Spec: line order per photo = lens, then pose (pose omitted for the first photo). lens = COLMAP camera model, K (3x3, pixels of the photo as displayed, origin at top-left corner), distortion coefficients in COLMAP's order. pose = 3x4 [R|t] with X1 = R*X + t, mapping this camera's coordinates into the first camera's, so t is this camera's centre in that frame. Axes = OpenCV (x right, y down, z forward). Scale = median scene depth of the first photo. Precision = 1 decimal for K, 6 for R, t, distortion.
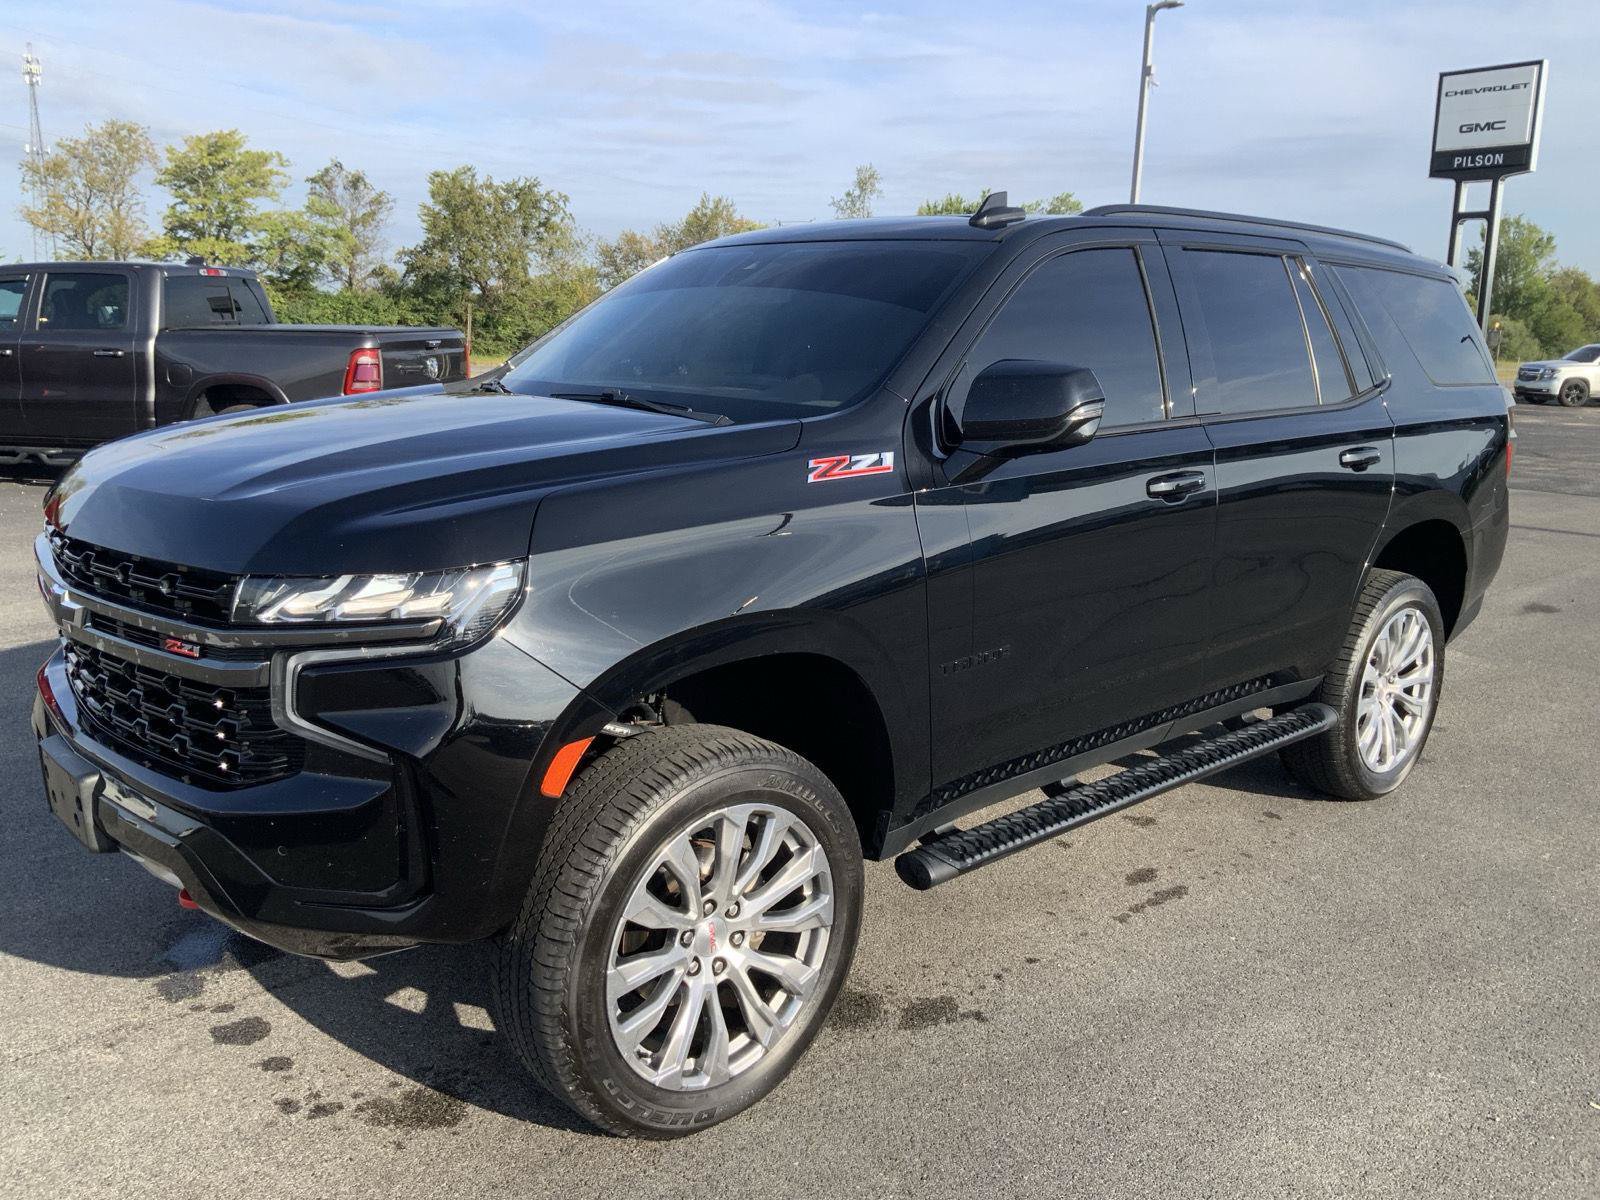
lens RADIAL K [[1328.4, 0, 794.2], [0, 1328.4, 589.4], [0, 0, 1]] dist [0.117197, -0.256001]
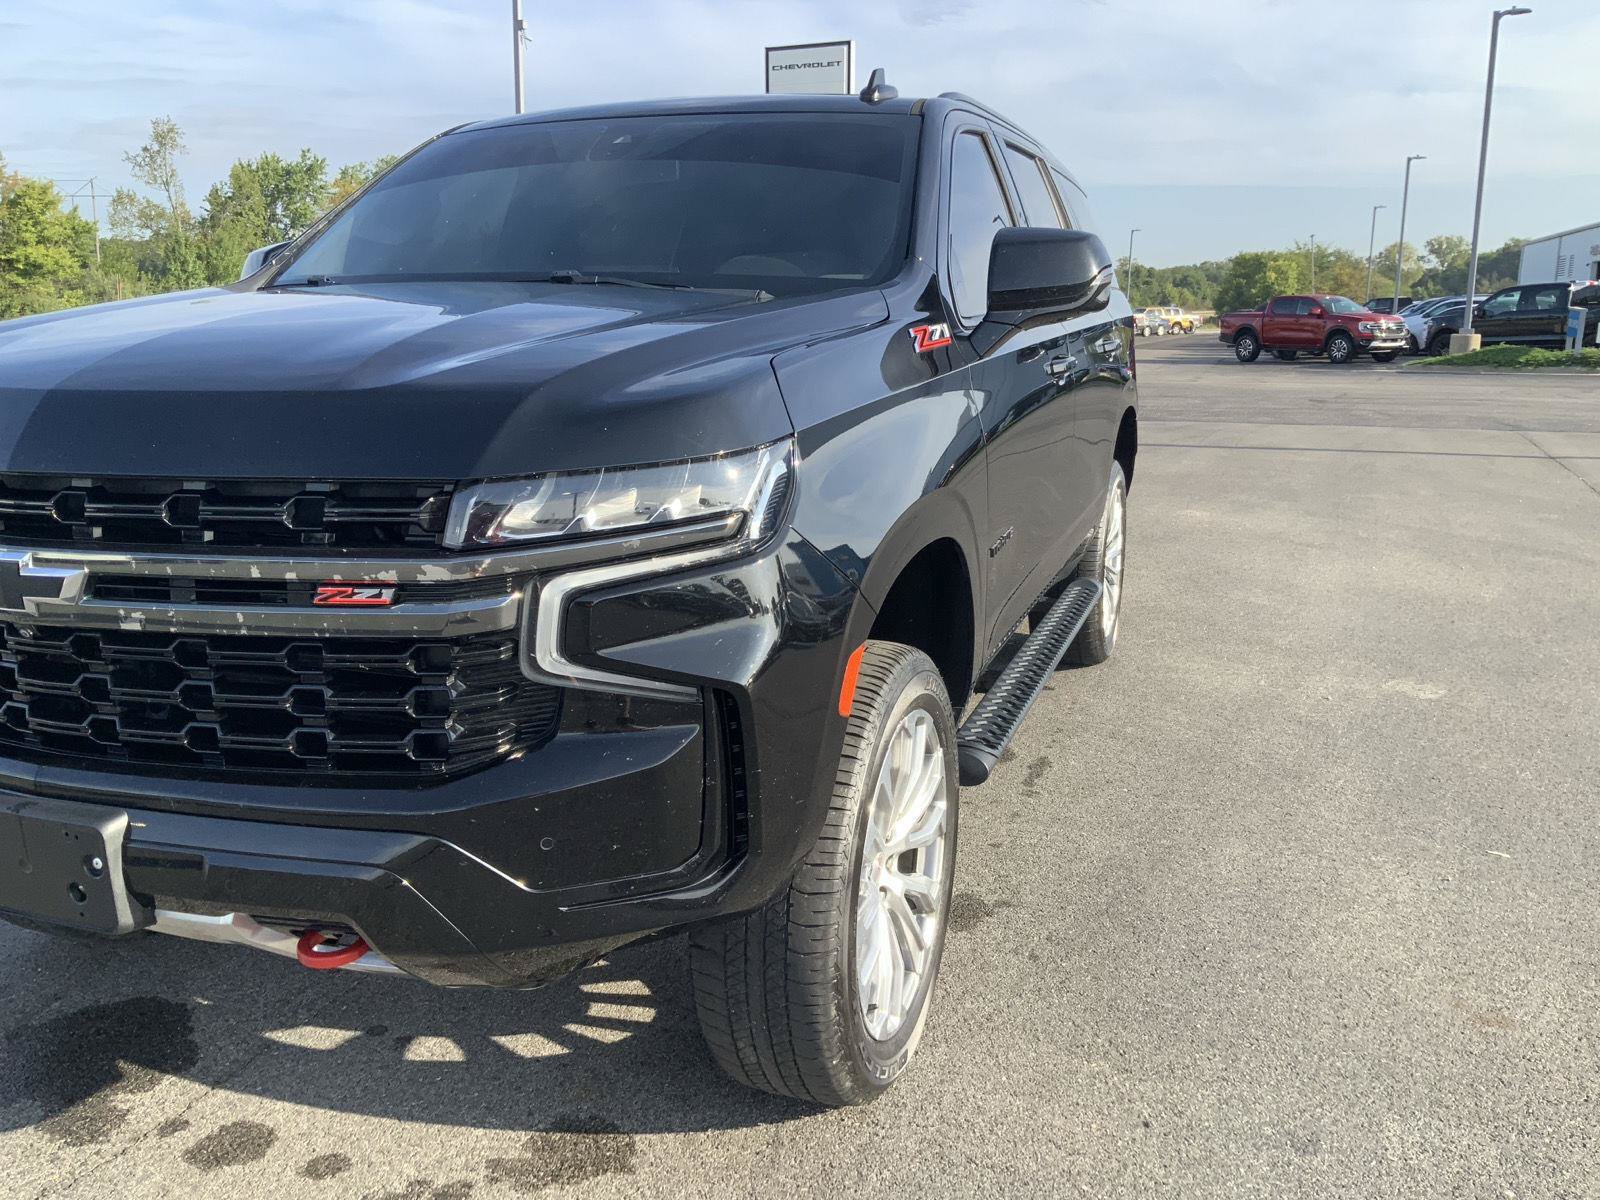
lens RADIAL K [[1328.4, 0, 794.2], [0, 1328.4, 589.4], [0, 0, 1]] dist [0.117197, -0.256001]
pose [[0.880354, -0.118993, 0.459149, -0.436189], [0.109717, 0.992854, 0.046940, 0.024670], [-0.461453, 0.009053, 0.887118, 0.199179]]
